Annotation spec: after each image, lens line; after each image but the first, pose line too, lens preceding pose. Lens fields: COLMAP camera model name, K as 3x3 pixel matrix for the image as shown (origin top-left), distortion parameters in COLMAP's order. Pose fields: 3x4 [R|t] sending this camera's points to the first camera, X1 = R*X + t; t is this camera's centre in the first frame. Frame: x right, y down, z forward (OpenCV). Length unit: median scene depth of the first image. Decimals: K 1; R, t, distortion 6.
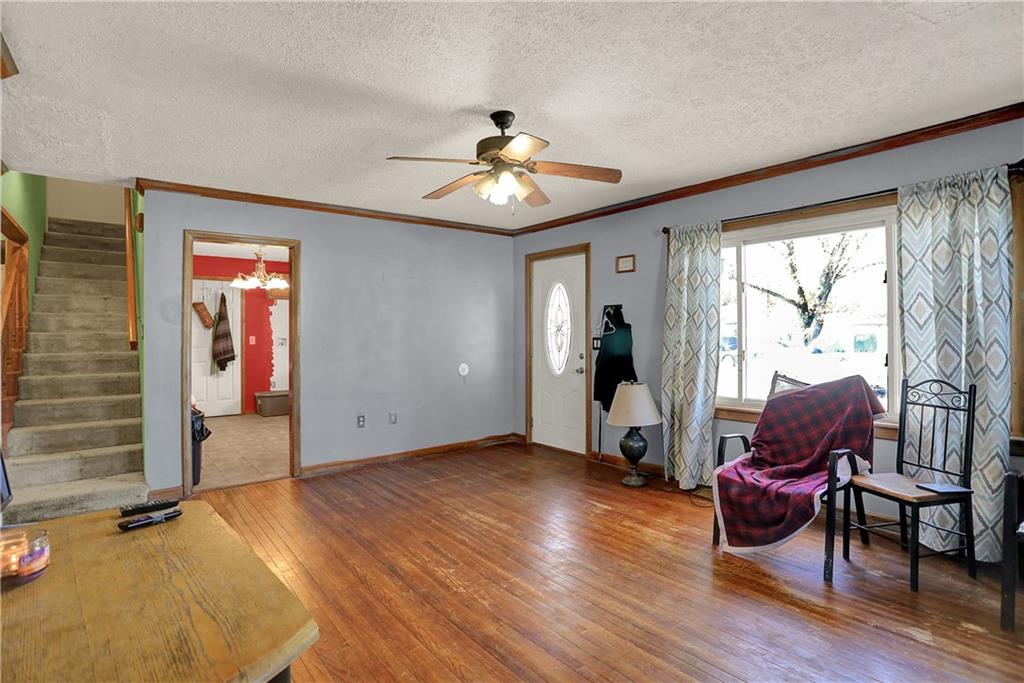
lens RADIAL K [[511.5, 0, 512.0], [0, 511.5, 341.5], [0, 0, 1]] dist [-0.073917, 0.028108]
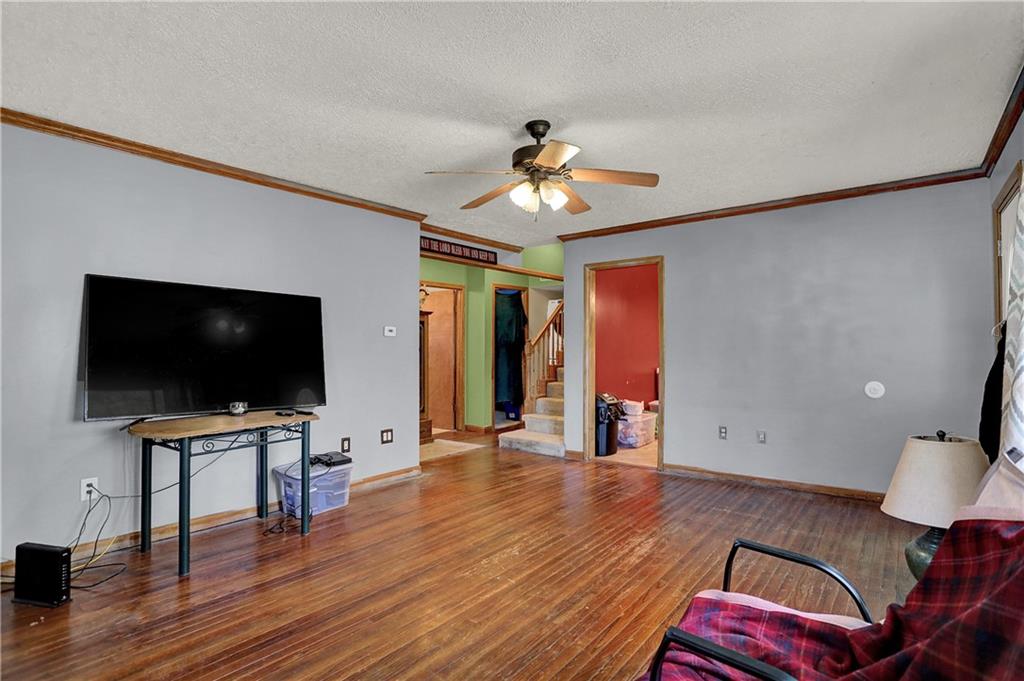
lens RADIAL K [[511.5, 0, 512.0], [0, 511.5, 340.5], [0, 0, 1]] dist [-0.073917, 0.028108]
pose [[0.214975, -0.001156, -0.976619, 0.662049], [-0.009597, 0.999949, -0.003296, -0.010059], [0.976572, 0.010081, 0.214953, 0.505503]]
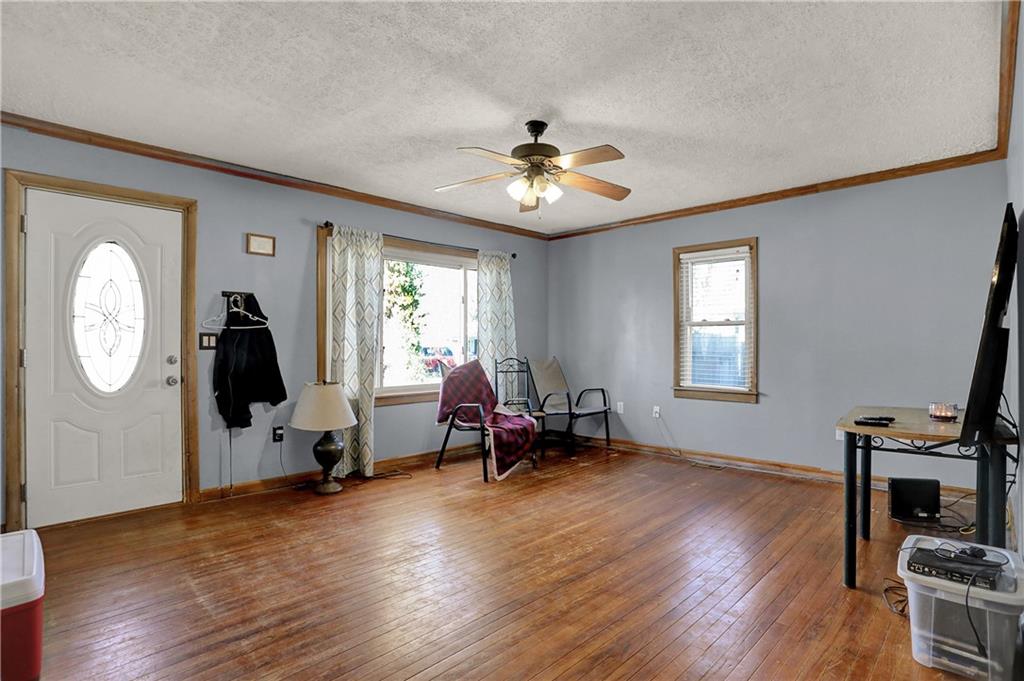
lens RADIAL K [[521.6, 0, 517.2], [0, 521.6, 345.0], [0, 0, 1]] dist [-0.053984, 0.000245]
pose [[-0.128054, 0.001614, 0.991766, -0.779985], [0.012130, 0.999926, -0.000061, 0.018969], [-0.991693, 0.012022, -0.128064, 0.820396]]
